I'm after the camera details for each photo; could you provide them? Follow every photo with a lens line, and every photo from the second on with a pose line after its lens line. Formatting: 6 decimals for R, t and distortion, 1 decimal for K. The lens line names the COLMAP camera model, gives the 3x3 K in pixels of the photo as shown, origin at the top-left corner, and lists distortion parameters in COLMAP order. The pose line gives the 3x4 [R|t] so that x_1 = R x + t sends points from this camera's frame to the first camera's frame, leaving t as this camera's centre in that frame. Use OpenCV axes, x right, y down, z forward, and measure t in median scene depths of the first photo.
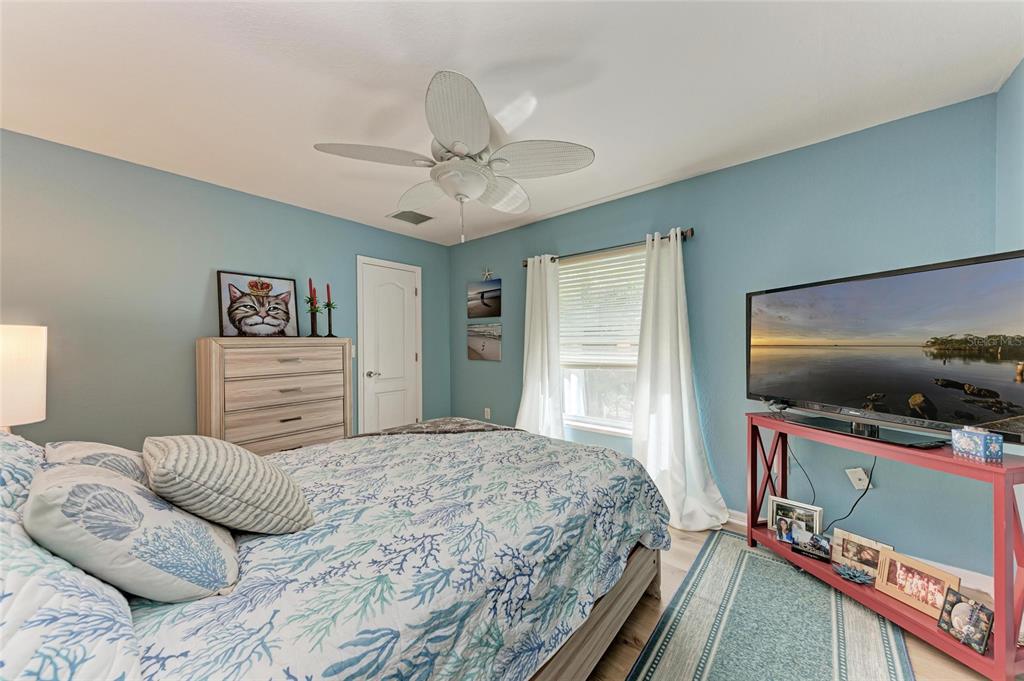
lens RADIAL K [[345.8, 0, 517.3], [0, 345.8, 341.8], [0, 0, 1]] dist [0.005880, -0.000242]
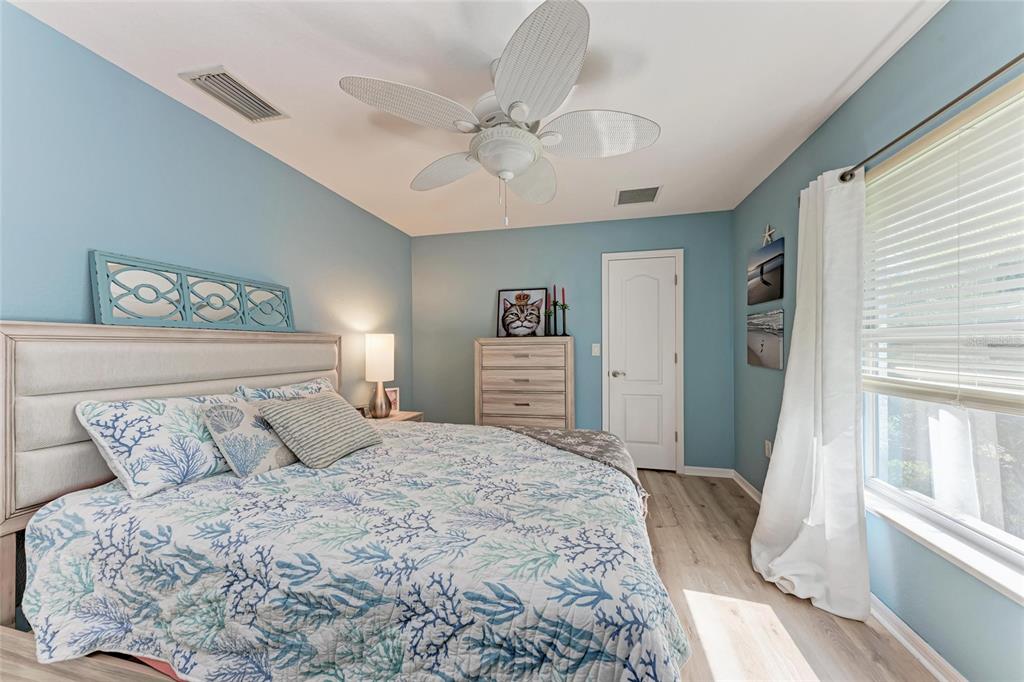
lens RADIAL K [[345.8, 0, 513.6], [0, 345.8, 345.1], [0, 0, 1]] dist [0.005880, -0.000242]
pose [[0.464055, 0.007329, -0.885776, 0.419495], [0.006475, 0.999911, 0.011666, 0.000786], [0.885783, -0.011149, 0.463966, 0.416343]]
